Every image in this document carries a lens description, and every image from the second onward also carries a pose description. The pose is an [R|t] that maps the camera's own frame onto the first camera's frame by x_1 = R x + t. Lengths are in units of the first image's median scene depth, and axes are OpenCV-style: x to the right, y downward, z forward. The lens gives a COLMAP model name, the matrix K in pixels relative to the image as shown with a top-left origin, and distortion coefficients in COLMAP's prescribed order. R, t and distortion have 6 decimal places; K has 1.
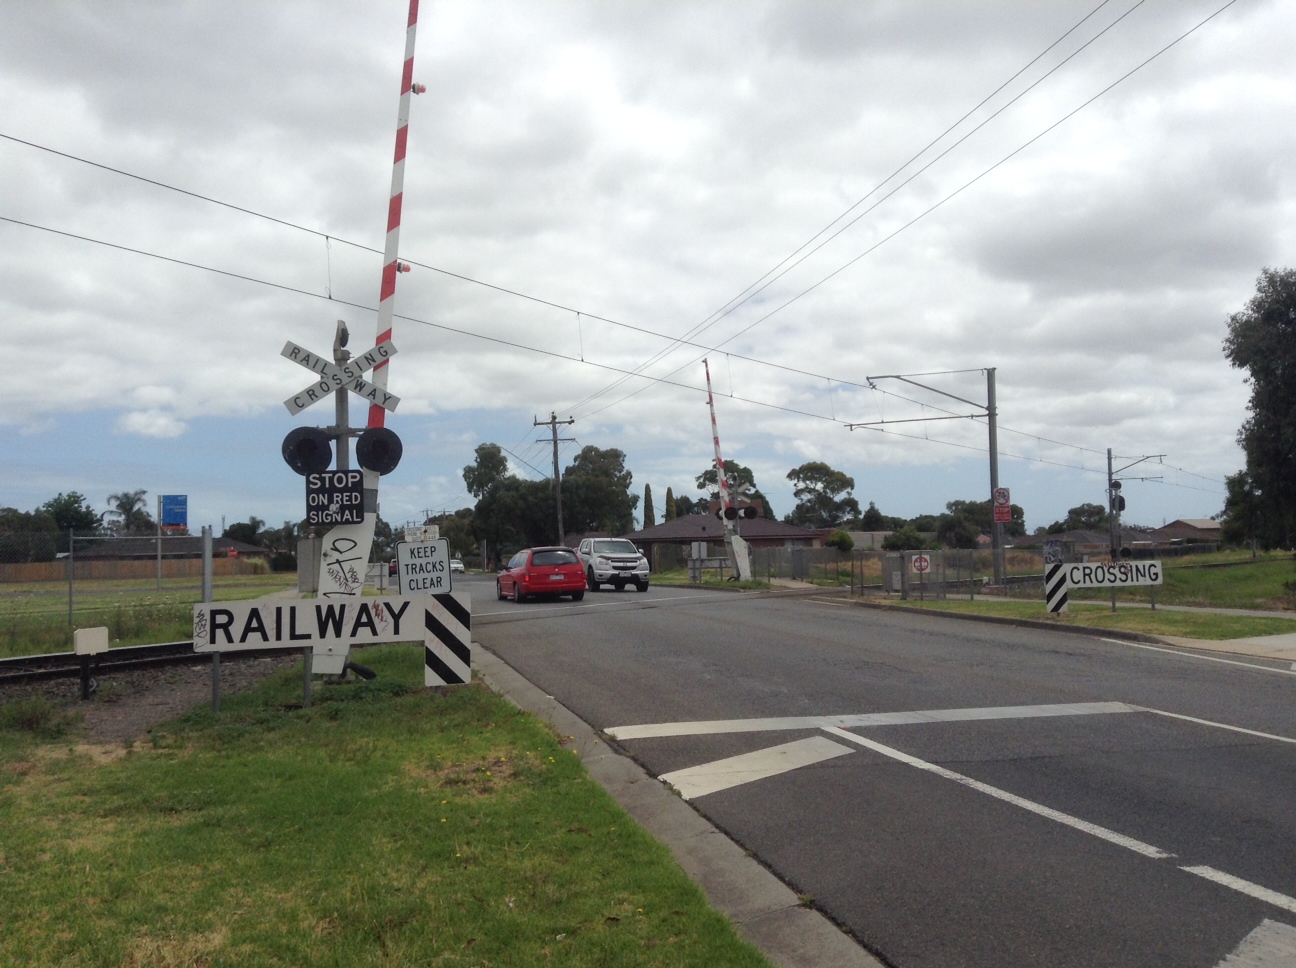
lens RADIAL K [[1262.3, 0, 644.8], [0, 1262.3, 483.4], [0, 0, 1]] dist [0.296042, 0.000000]
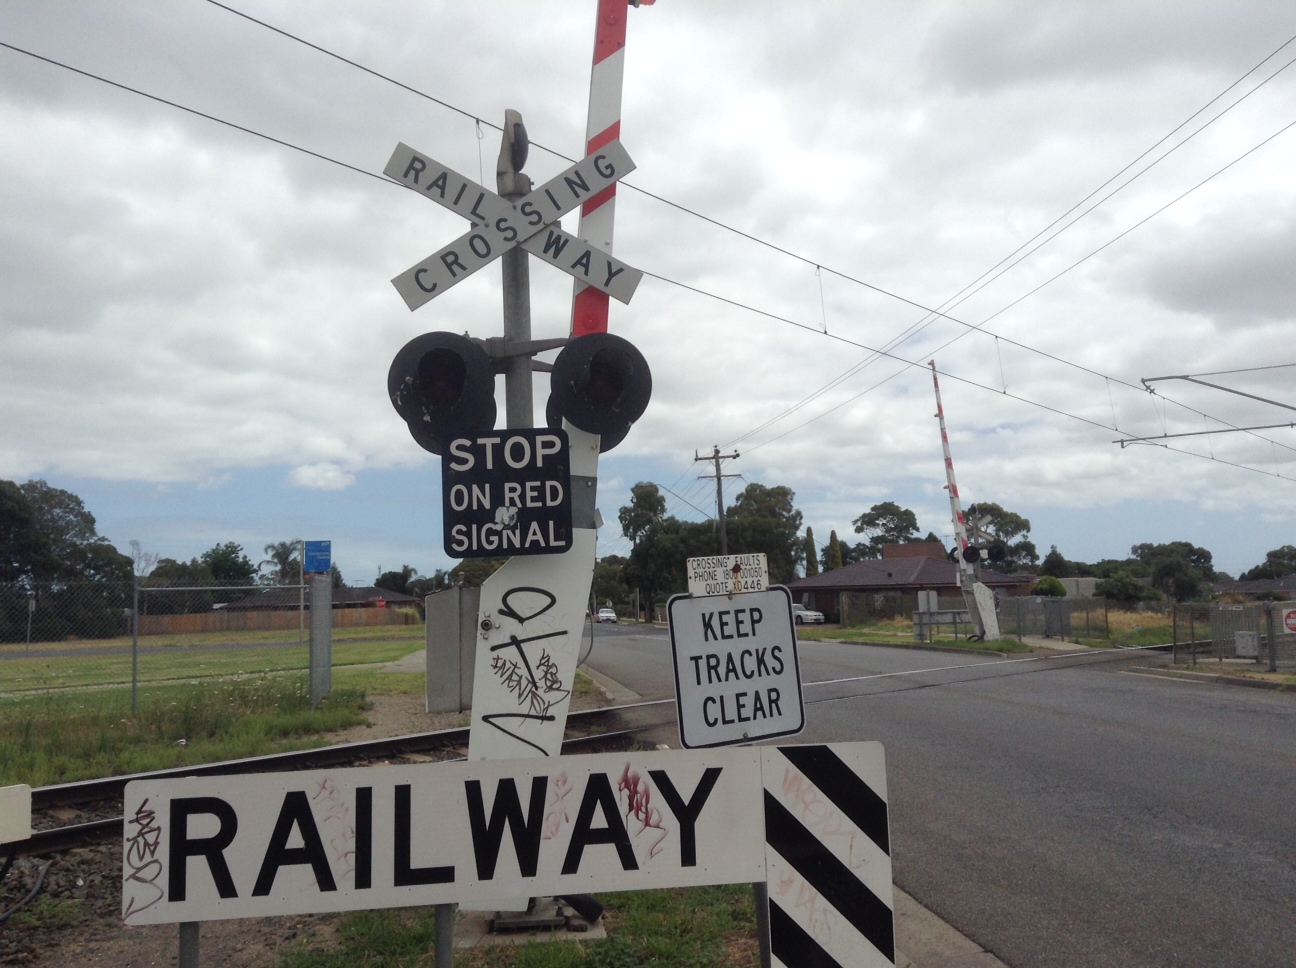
lens RADIAL K [[1262.3, 0, 647.4], [0, 1262.3, 510.4], [0, 0, 1]] dist [0.296042, 0.000000]
pose [[0.994173, -0.012930, -0.107016, -0.035154], [0.011202, 0.999797, -0.016727, 0.005820], [0.107210, 0.015431, 0.994117, 0.137603]]
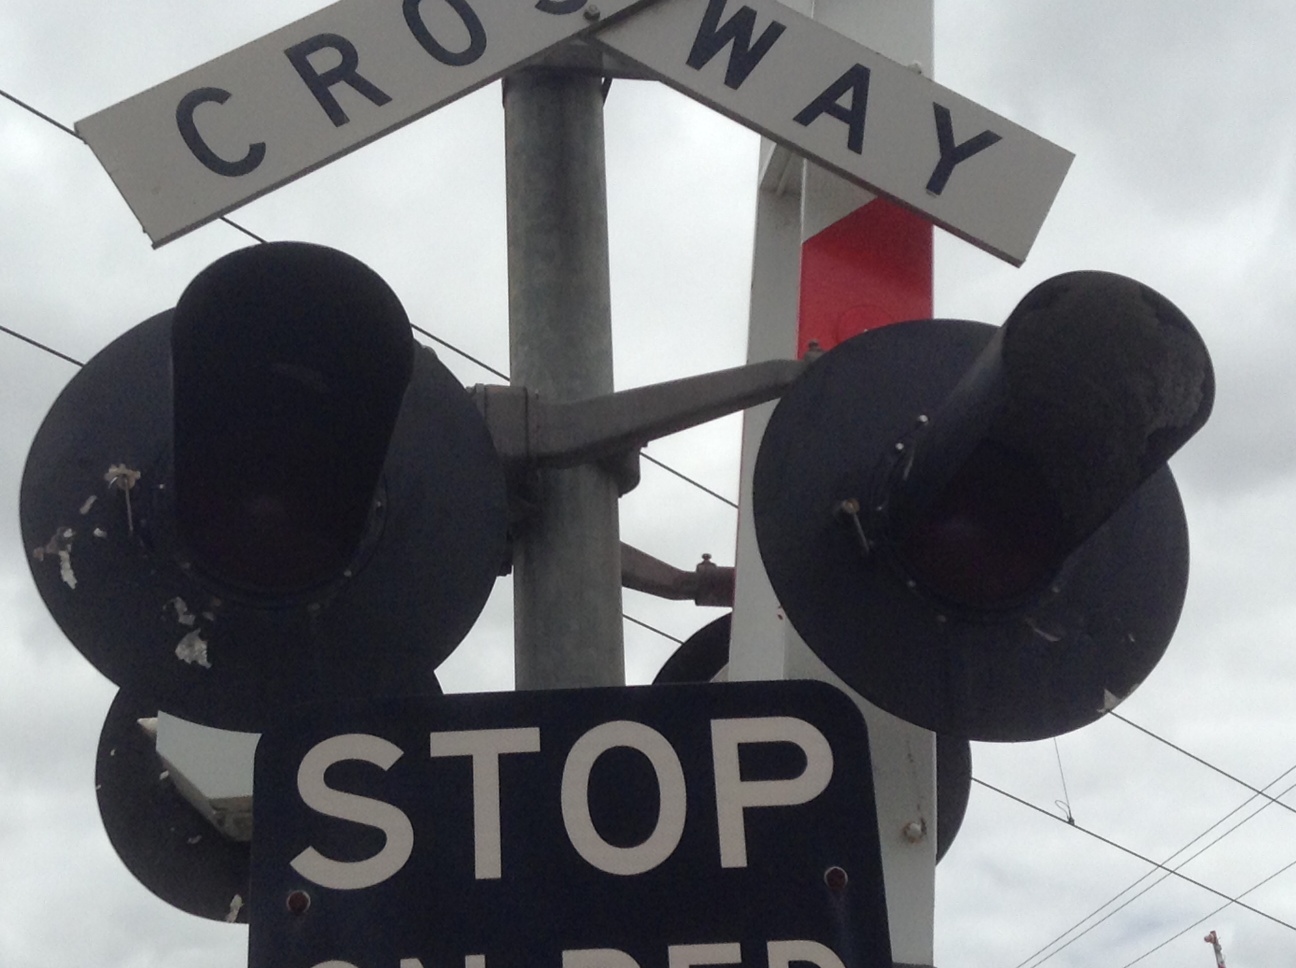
lens RADIAL K [[2340.7, 0, 642.0], [0, 2340.7, 479.8], [0, 0, 1]] dist [0.142813, 0.000000]
pose [[0.996973, -0.042591, -0.065041, -0.053249], [0.018366, 0.941938, -0.335284, 0.007354], [0.075544, 0.333075, 0.939869, 0.199311]]
